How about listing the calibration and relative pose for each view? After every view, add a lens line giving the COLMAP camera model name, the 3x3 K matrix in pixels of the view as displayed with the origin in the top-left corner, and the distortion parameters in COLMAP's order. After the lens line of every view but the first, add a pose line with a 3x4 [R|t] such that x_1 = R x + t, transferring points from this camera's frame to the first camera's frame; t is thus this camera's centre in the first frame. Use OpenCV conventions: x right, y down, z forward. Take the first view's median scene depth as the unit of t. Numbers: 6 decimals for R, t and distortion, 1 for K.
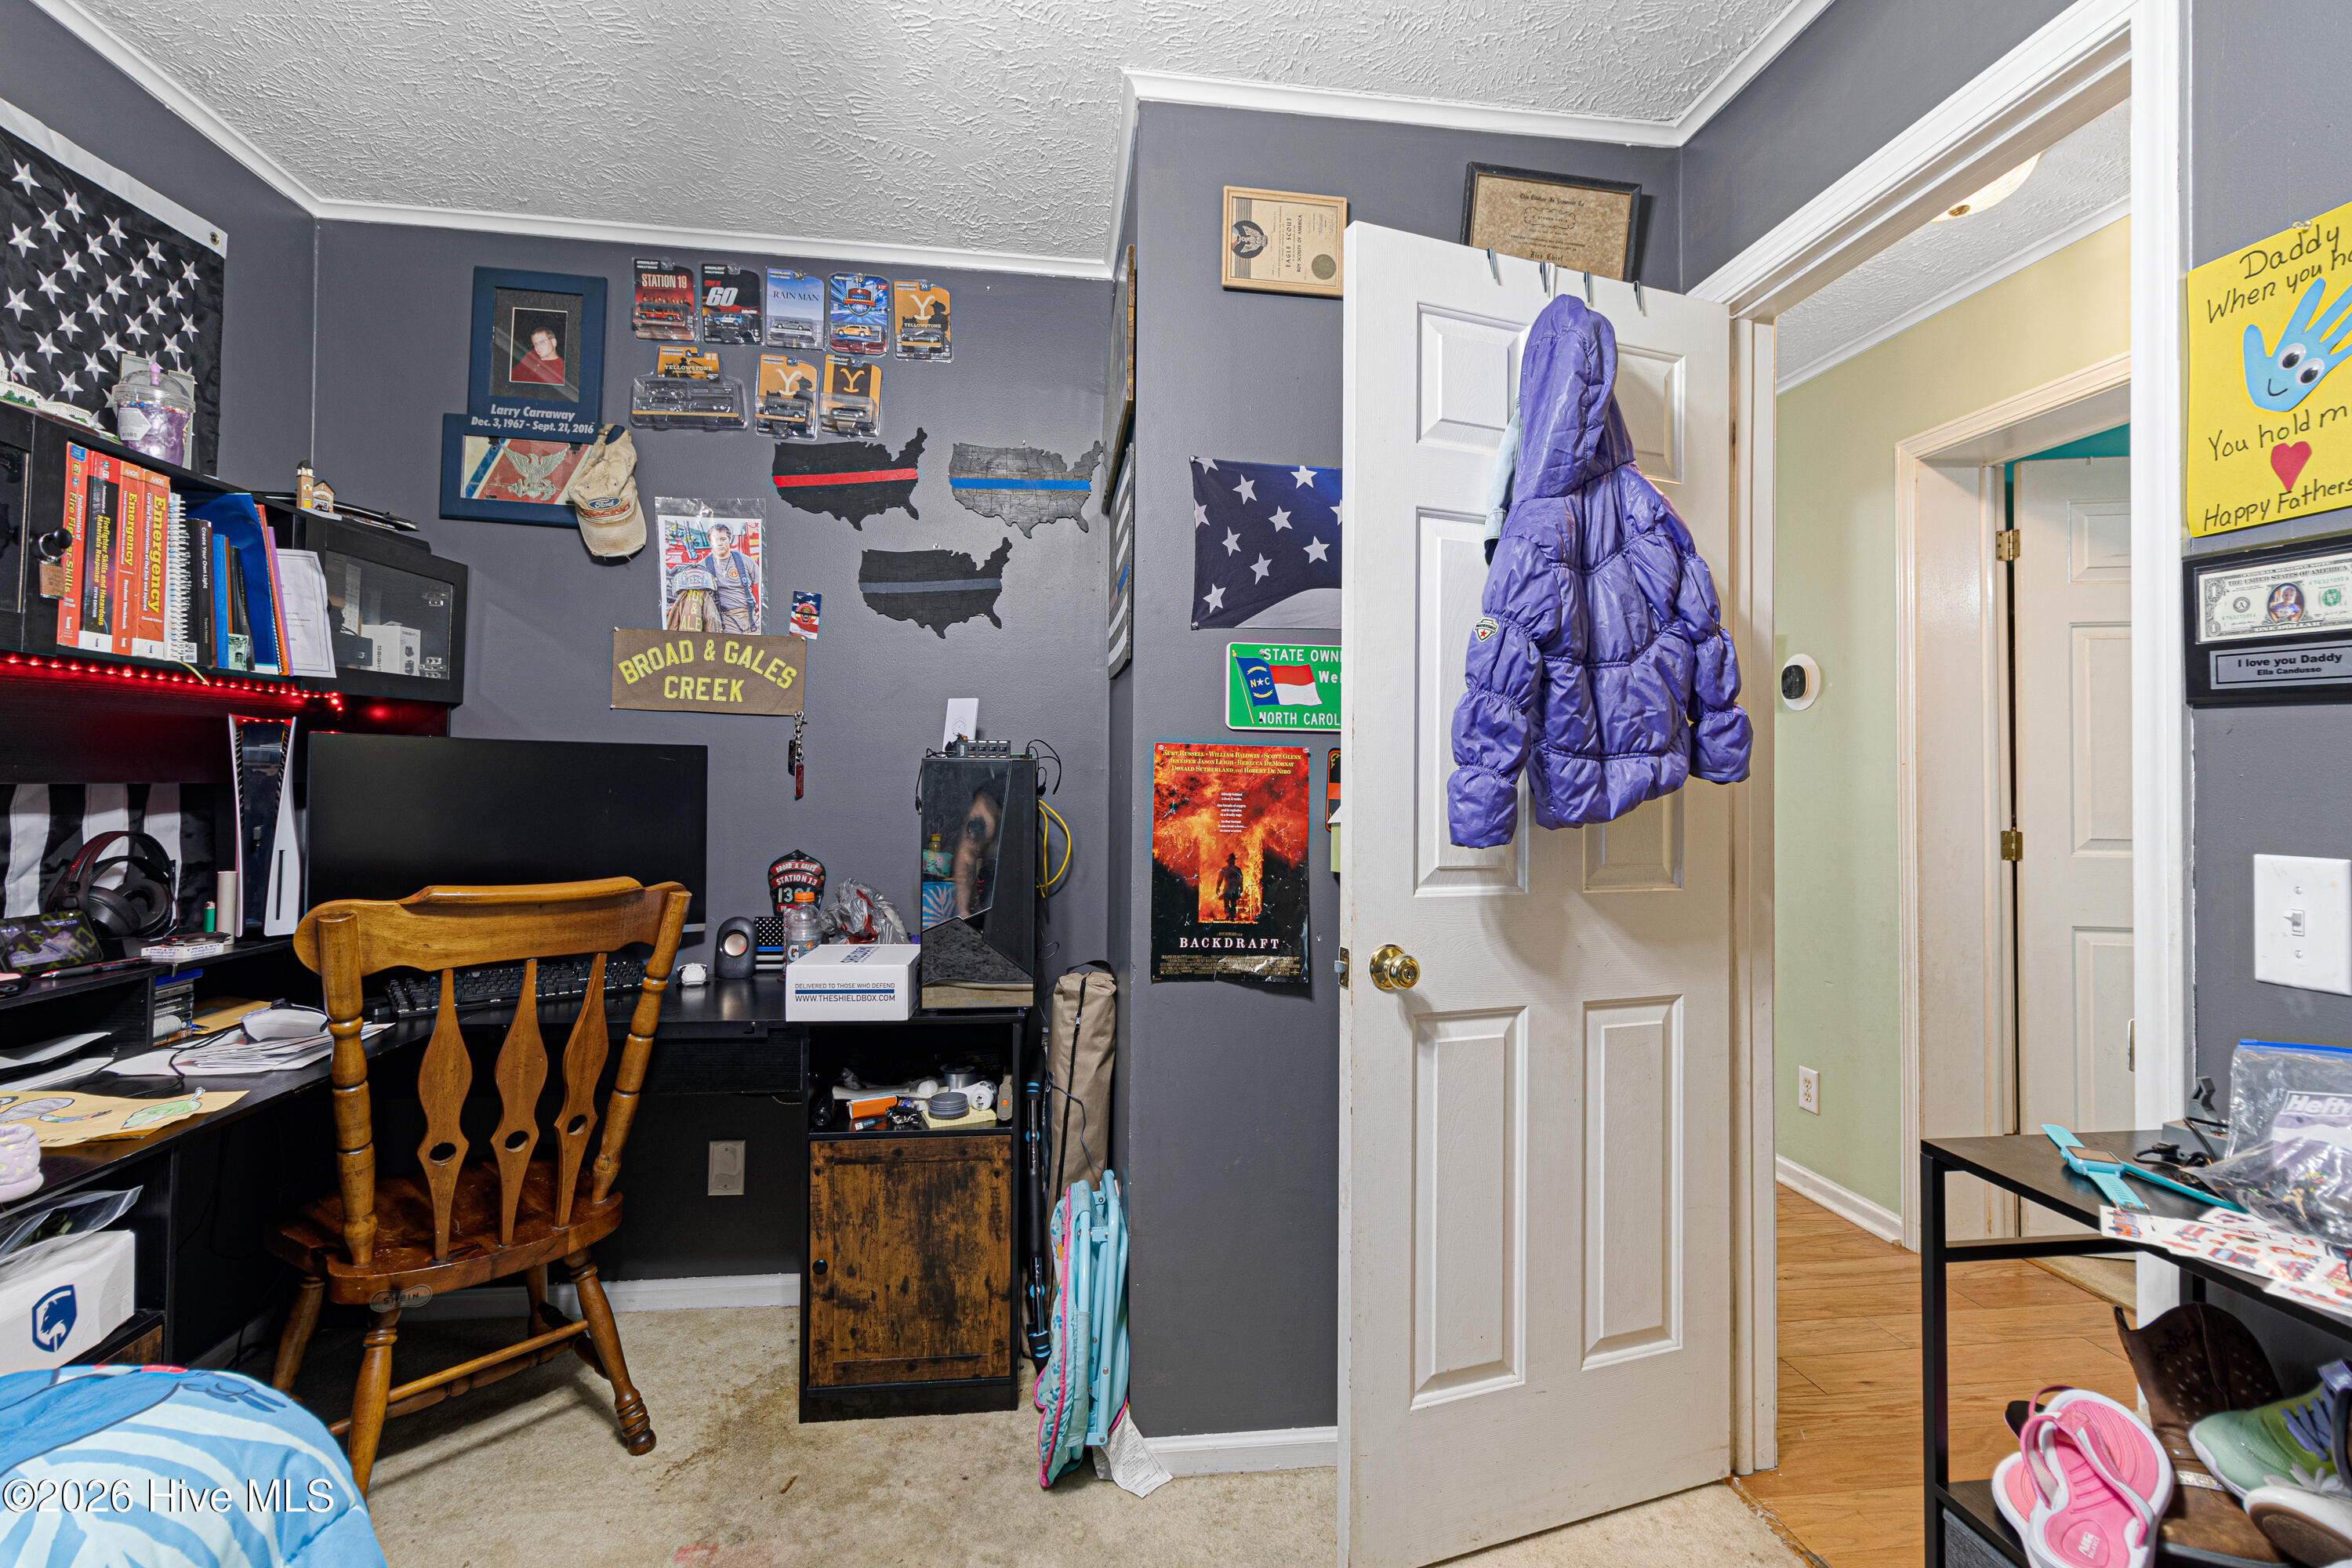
lens RADIAL K [[1101.5, 0, 1184.8], [0, 1101.5, 763.8], [0, 0, 1]] dist [0.010170, -0.001327]
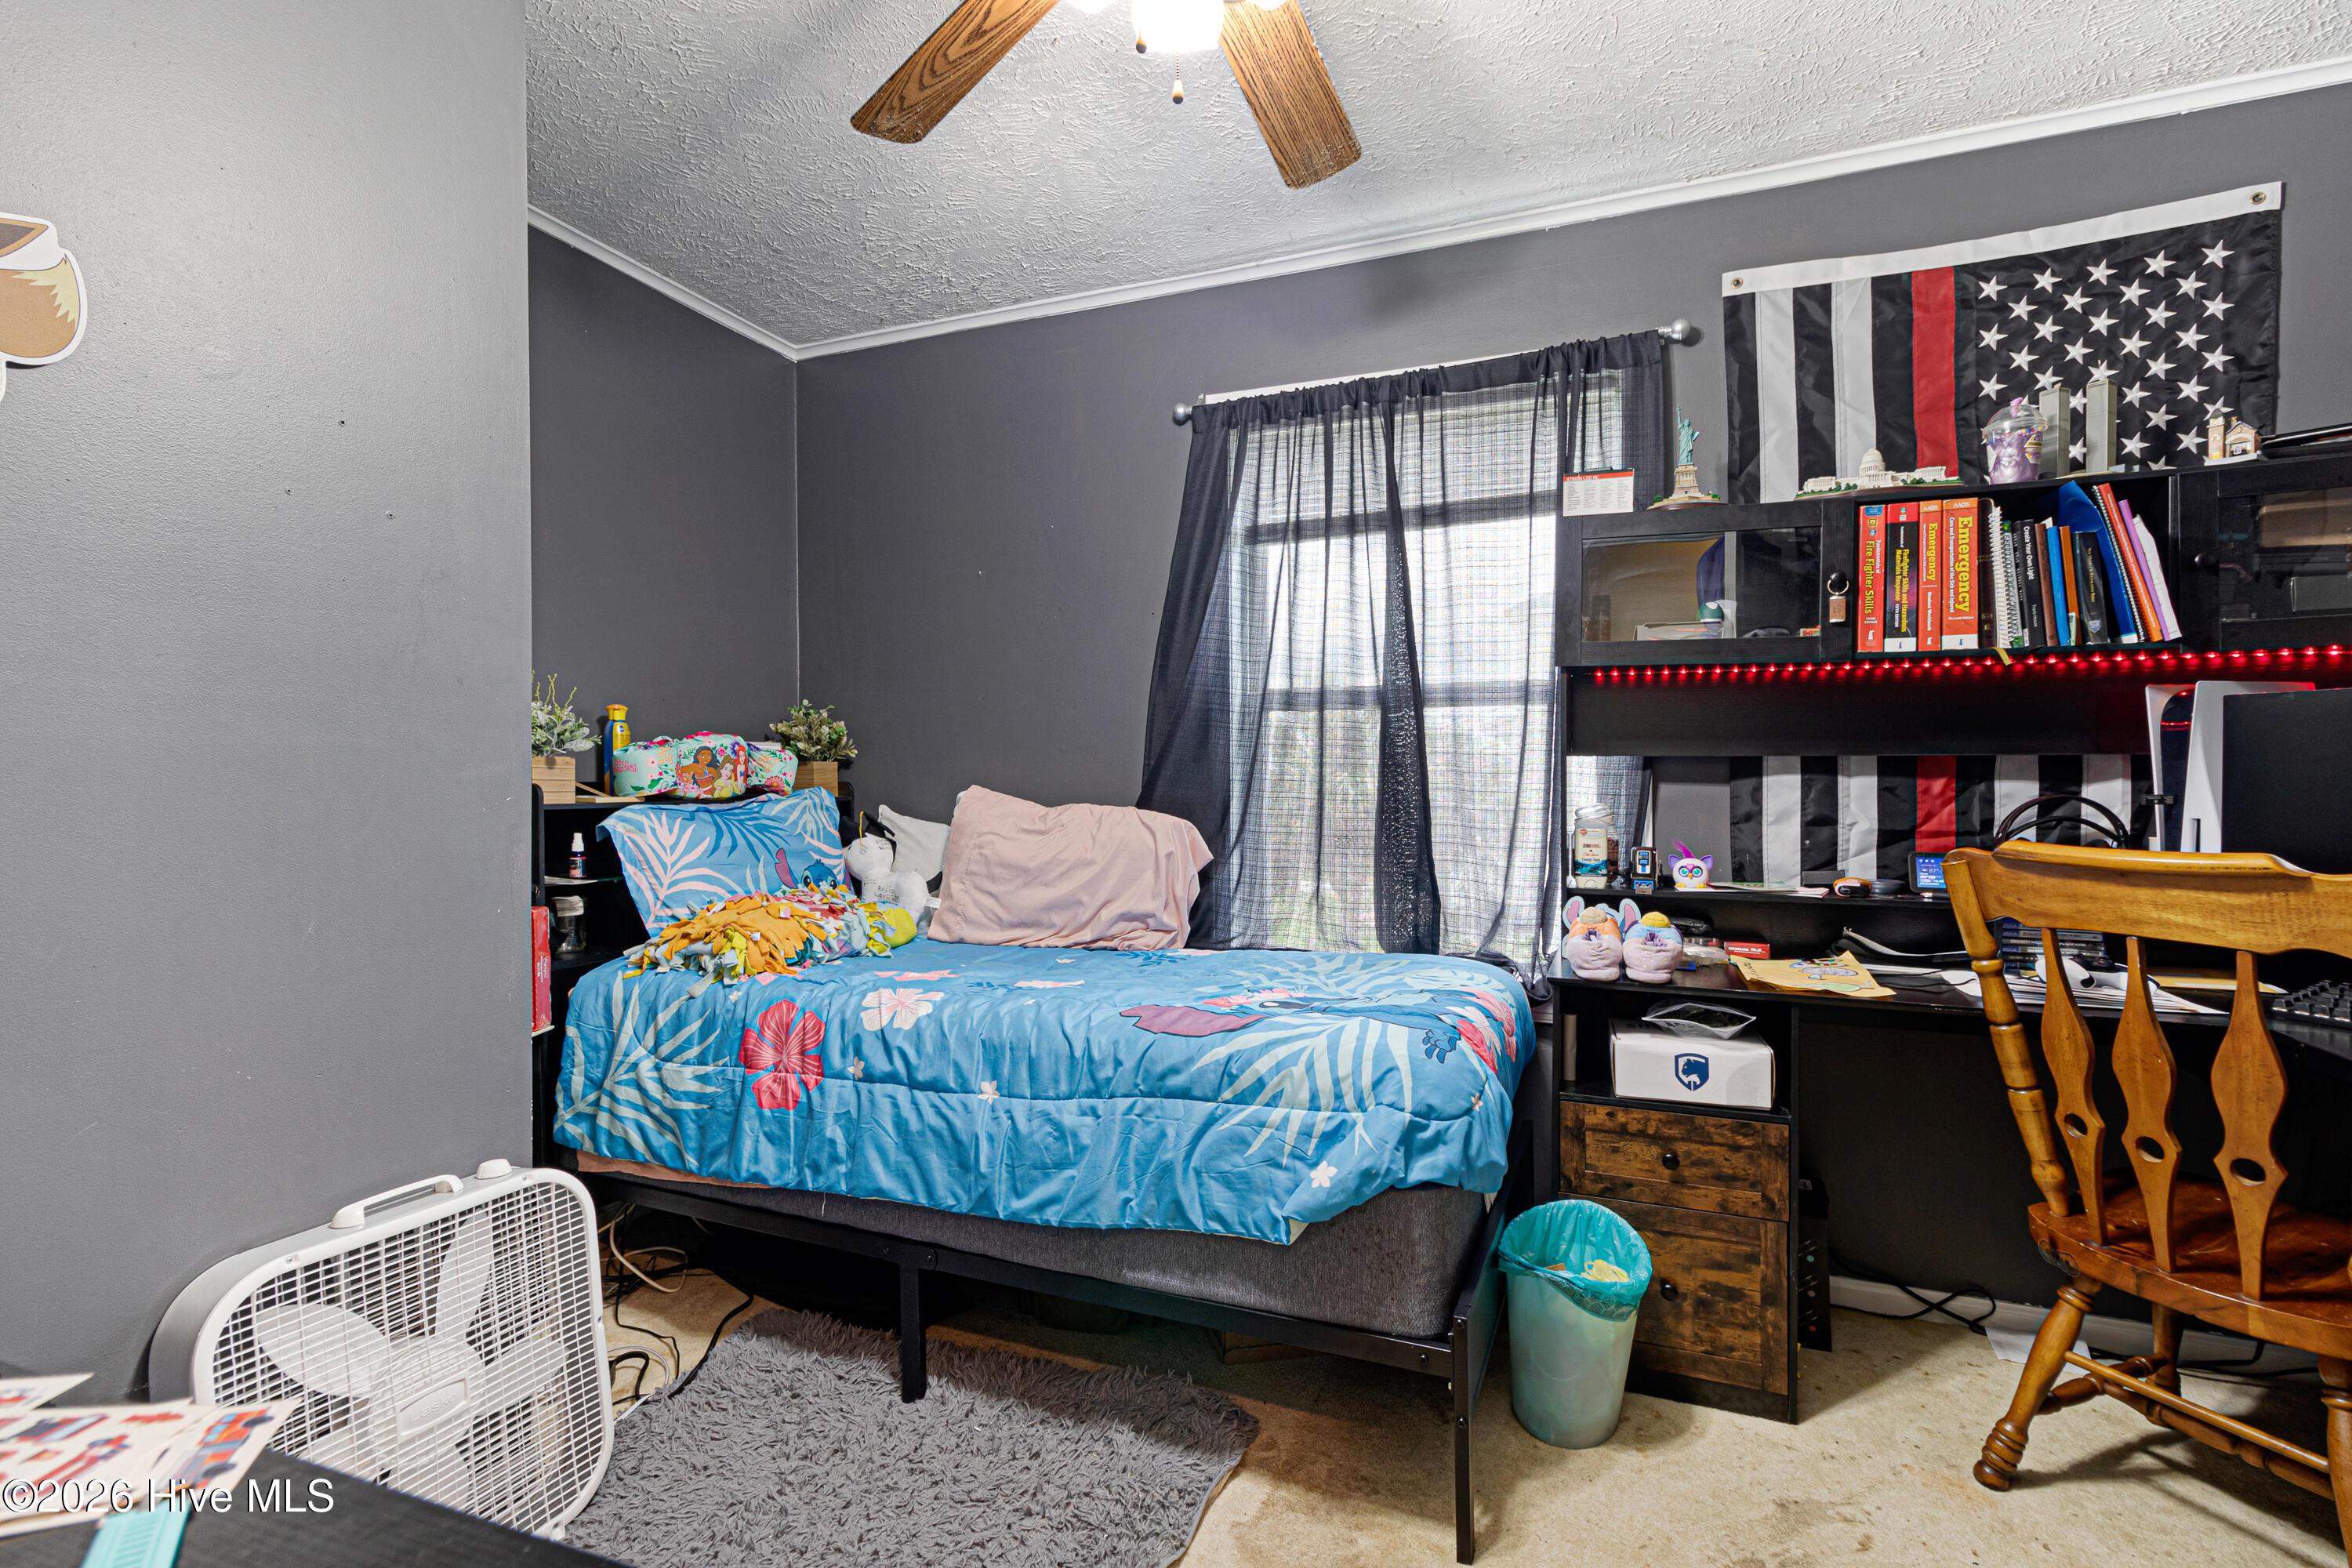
lens RADIAL K [[1101.5, 0, 1179.7], [0, 1101.5, 793.6], [0, 0, 1]] dist [0.010170, -0.001327]
pose [[-0.480816, -0.006873, -0.876795, 0.524368], [0.004318, 0.999939, -0.010206, 0.068854], [0.876811, -0.008693, -0.480757, 0.755665]]
